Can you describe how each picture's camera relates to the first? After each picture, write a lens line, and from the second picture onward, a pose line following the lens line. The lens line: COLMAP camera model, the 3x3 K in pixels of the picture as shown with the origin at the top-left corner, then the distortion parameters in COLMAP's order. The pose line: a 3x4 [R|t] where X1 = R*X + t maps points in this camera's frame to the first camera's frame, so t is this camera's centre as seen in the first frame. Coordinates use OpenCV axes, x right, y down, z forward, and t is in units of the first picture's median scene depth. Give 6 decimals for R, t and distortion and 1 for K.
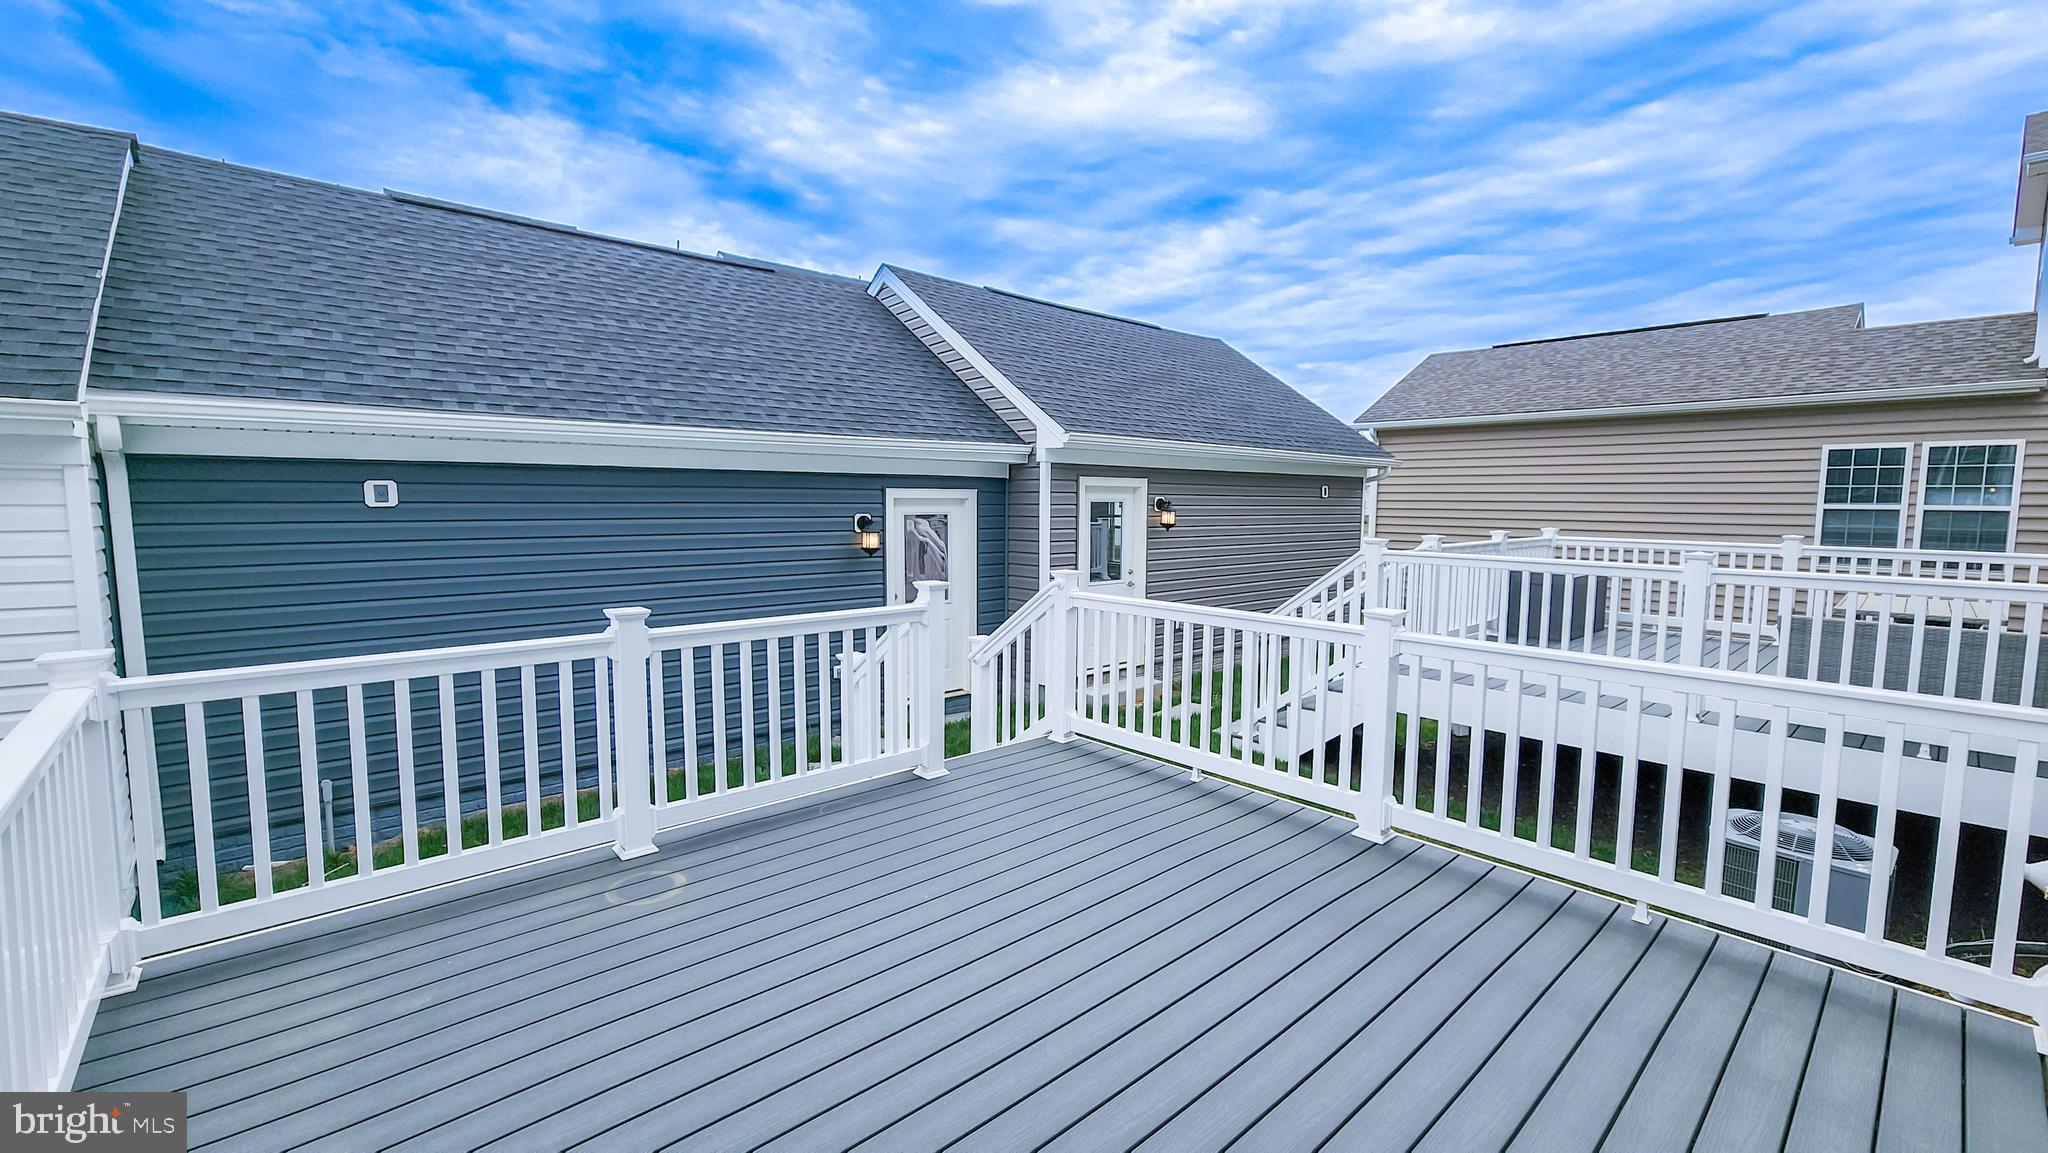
lens RADIAL K [[858.7, 0, 1034.9], [0, 858.7, 575.4], [0, 0, 1]] dist [-0.000428, -0.000275]
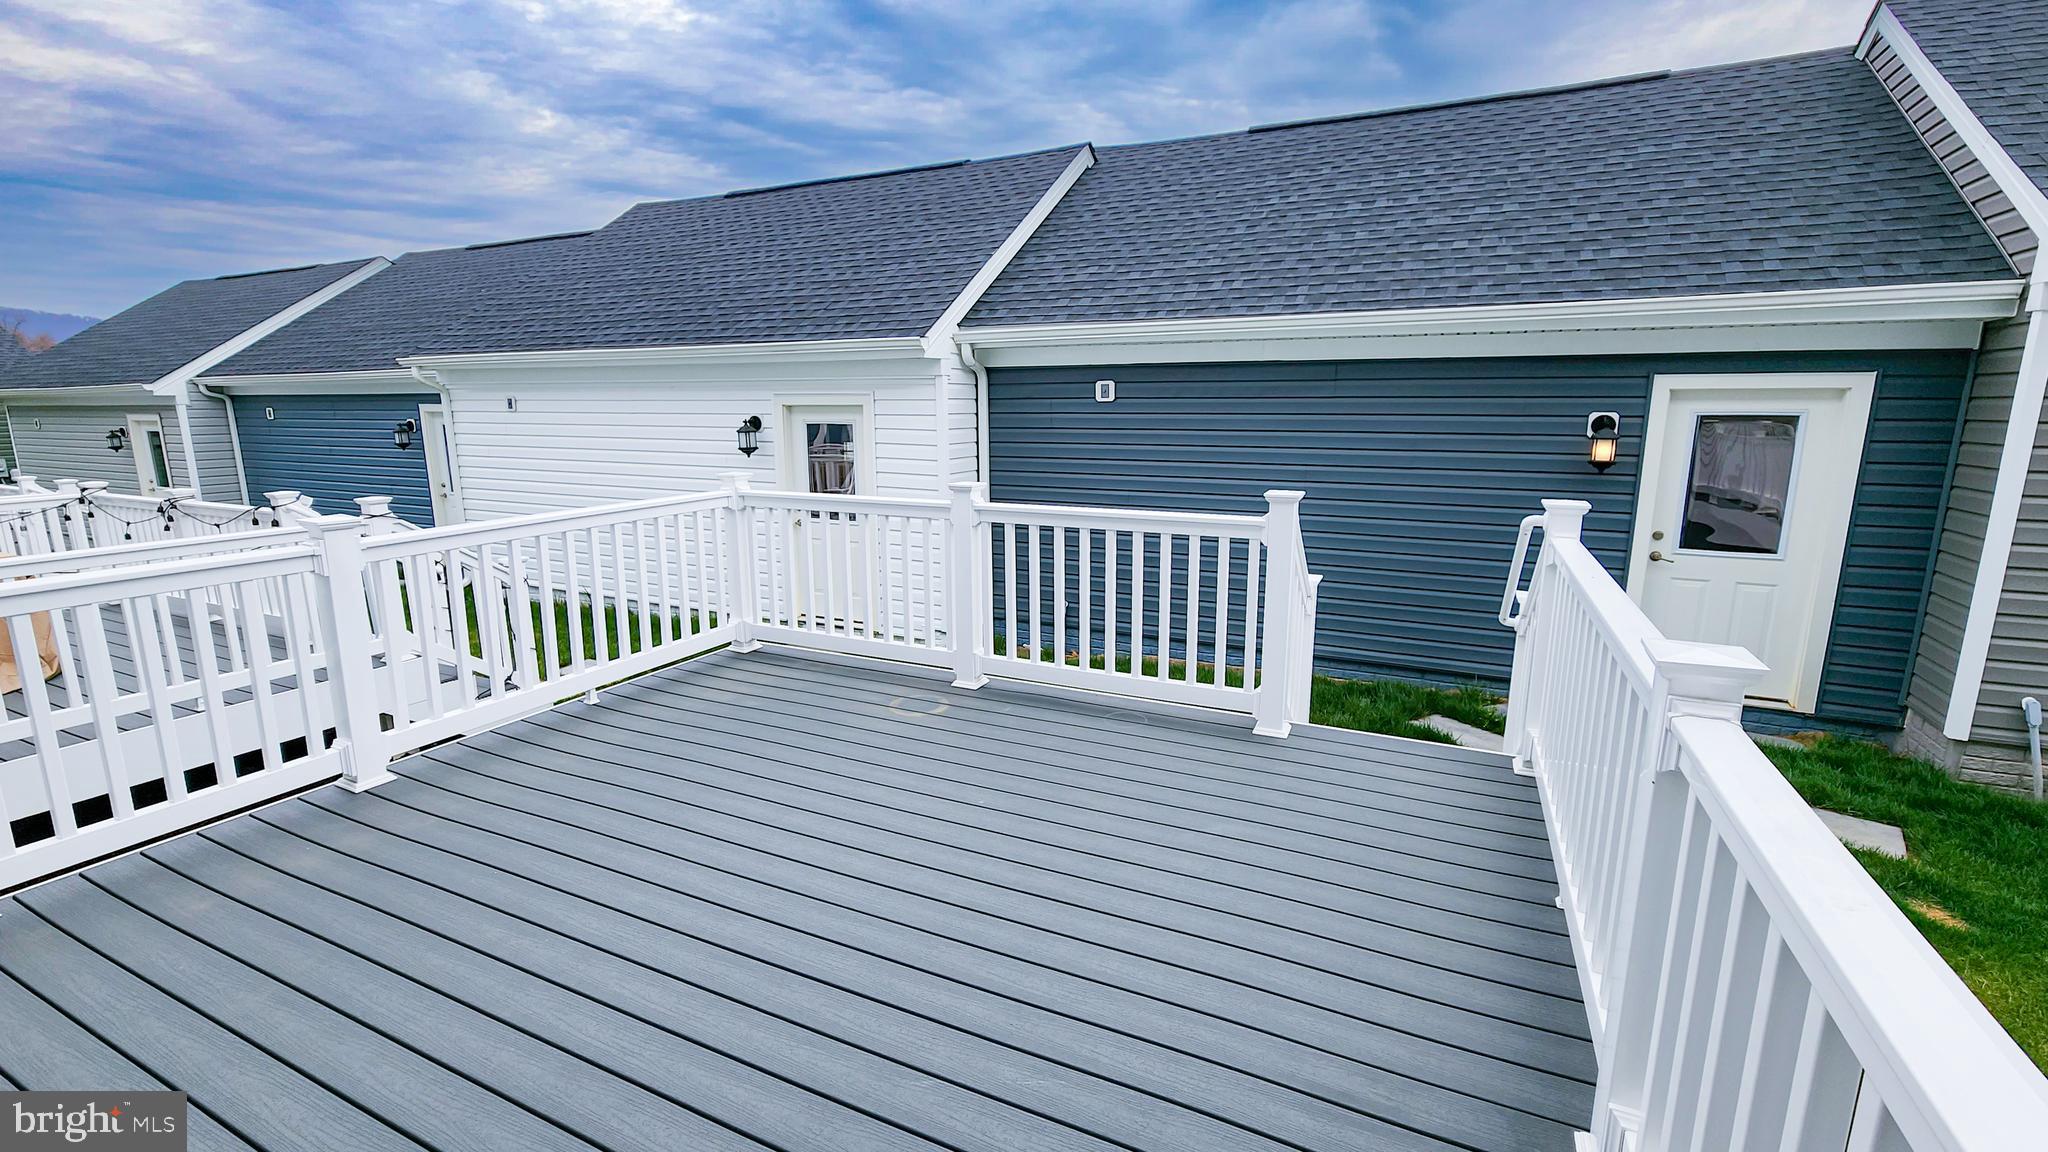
lens RADIAL K [[864.3, 0, 1024.0], [0, 864.3, 576.0], [0, 0, 1]] dist [-0.002022, -0.000182]
pose [[0.368620, 0.175855, -0.912795, 0.414529], [-0.081502, 0.984276, 0.156712, -0.015331], [0.926001, 0.016627, 0.377156, 0.393362]]
